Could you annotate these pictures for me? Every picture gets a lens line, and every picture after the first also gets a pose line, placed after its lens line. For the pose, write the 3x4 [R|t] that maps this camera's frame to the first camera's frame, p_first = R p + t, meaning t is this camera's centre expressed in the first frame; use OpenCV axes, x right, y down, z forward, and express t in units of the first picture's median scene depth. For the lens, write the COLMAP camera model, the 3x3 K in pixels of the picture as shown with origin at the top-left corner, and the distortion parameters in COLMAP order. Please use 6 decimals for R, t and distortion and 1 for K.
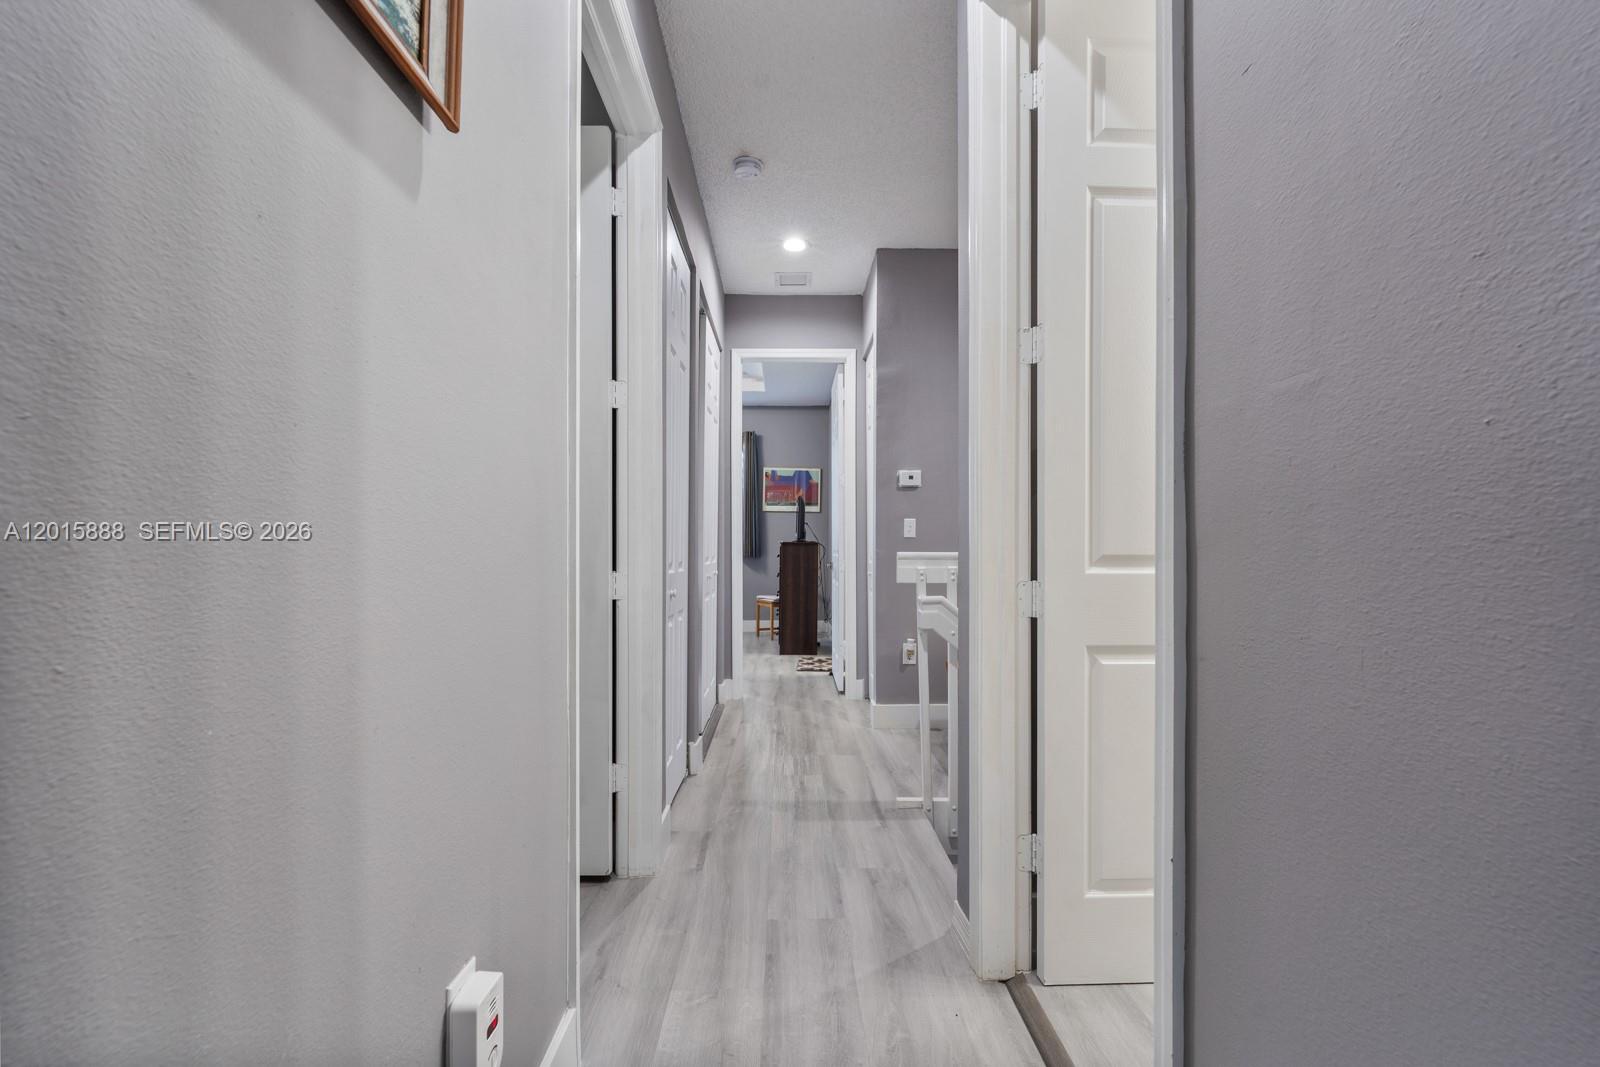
lens RADIAL K [[653.1, 0, 798.5], [0, 653.1, 539.5], [0, 0, 1]] dist [0.000342, -0.000212]
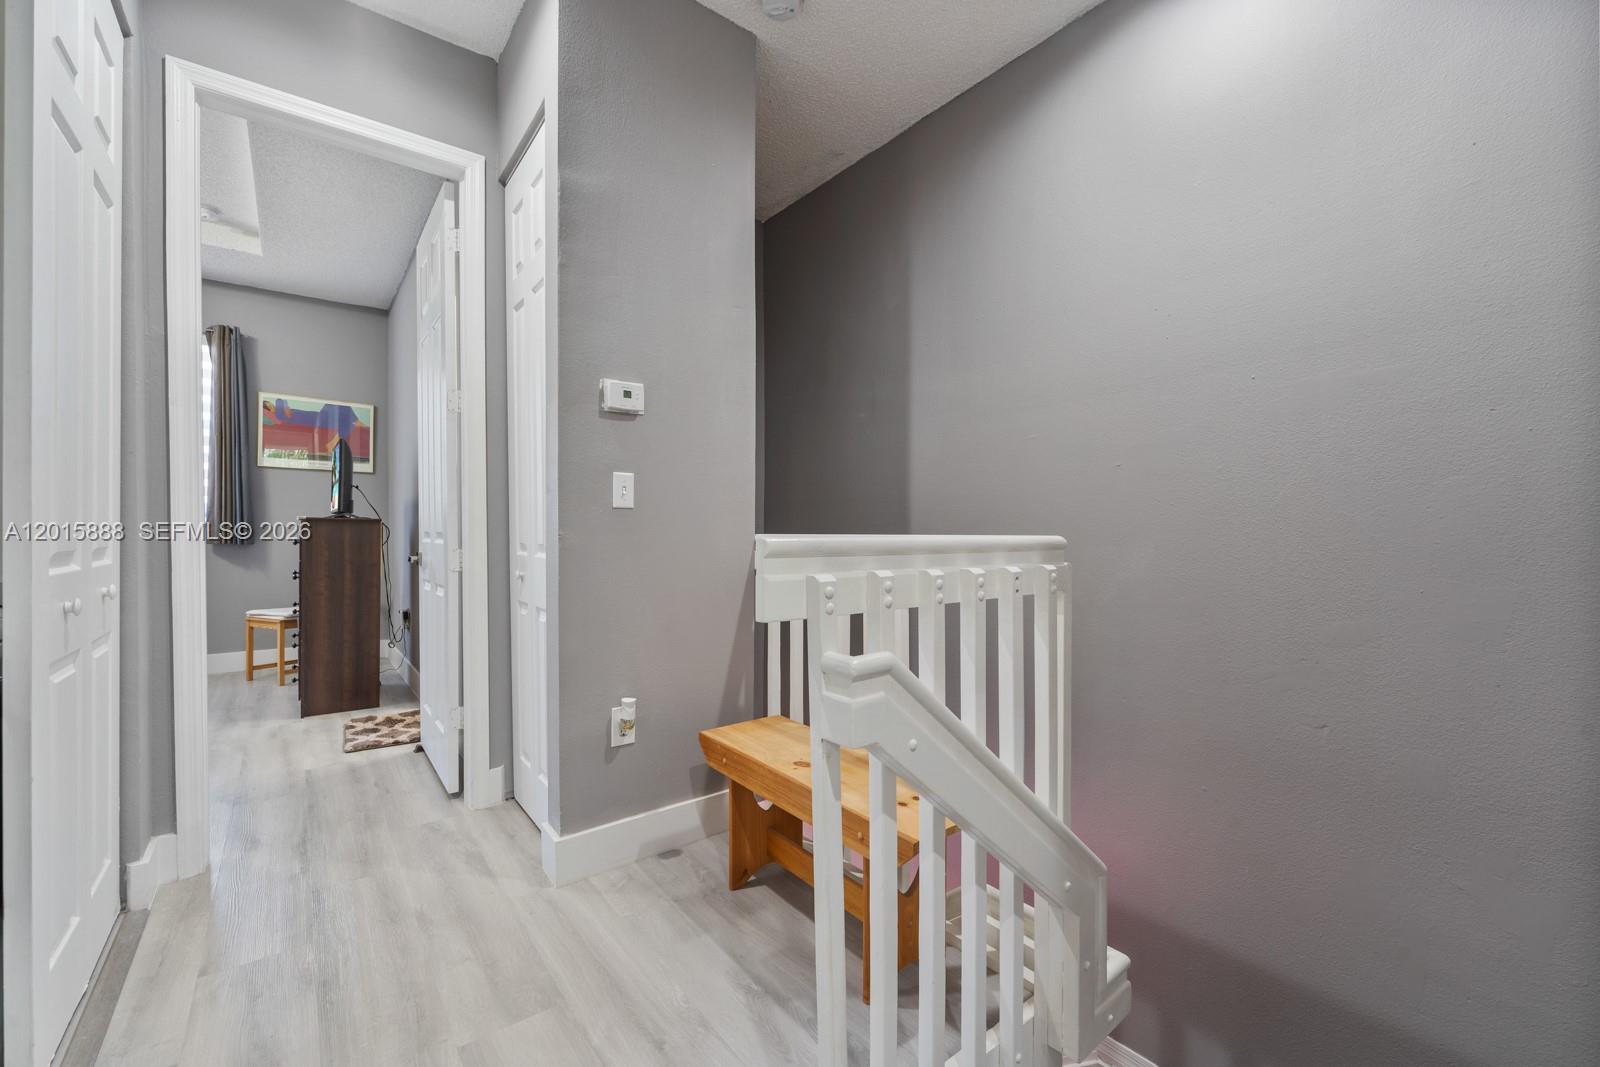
lens RADIAL K [[653.1, 0, 798.5], [0, 653.1, 539.5], [0, 0, 1]] dist [0.000342, -0.000212]
pose [[0.802478, -0.006624, 0.596645, -0.024005], [-0.009824, 0.999656, 0.024311, 0.006041], [-0.596601, -0.025370, 0.802137, 0.358670]]
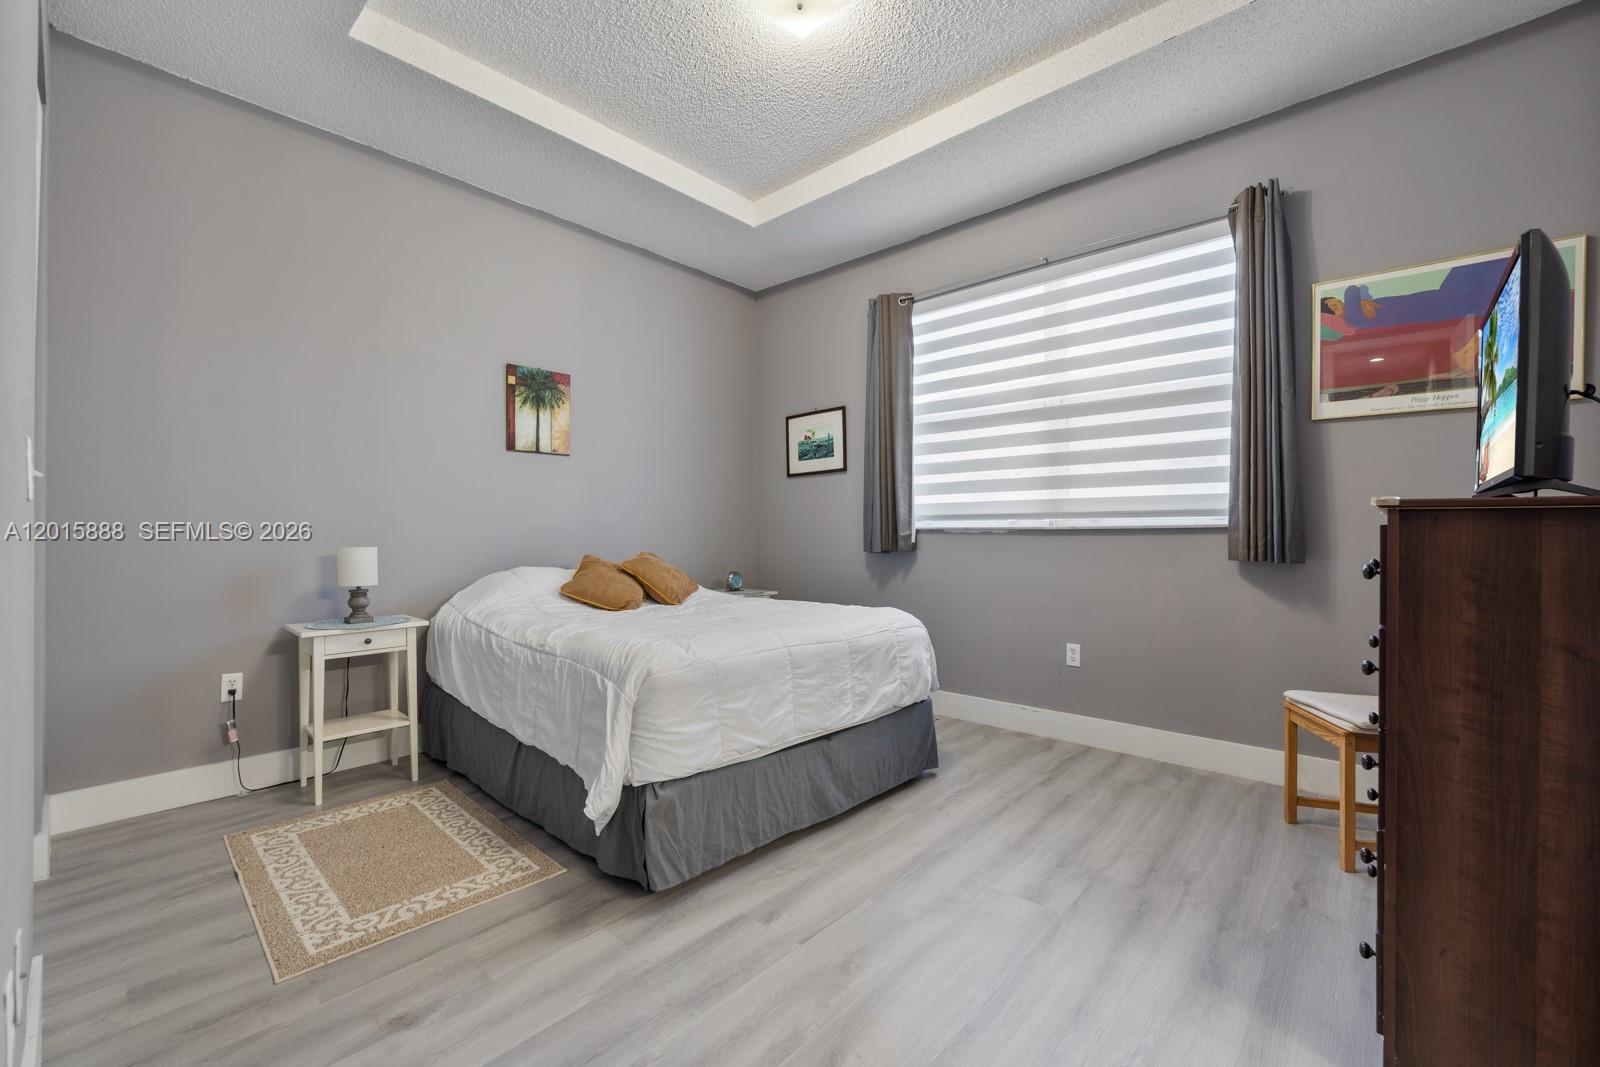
lens RADIAL K [[663.7, 0, 788.2], [0, 663.7, 527.7], [0, 0, 1]] dist [0.000111, 0.000016]
pose [[0.721875, -0.008545, -0.691971, -0.023306], [0.010730, 0.999942, -0.001155, 0.011961], [0.691941, -0.006591, 0.721924, 0.905032]]
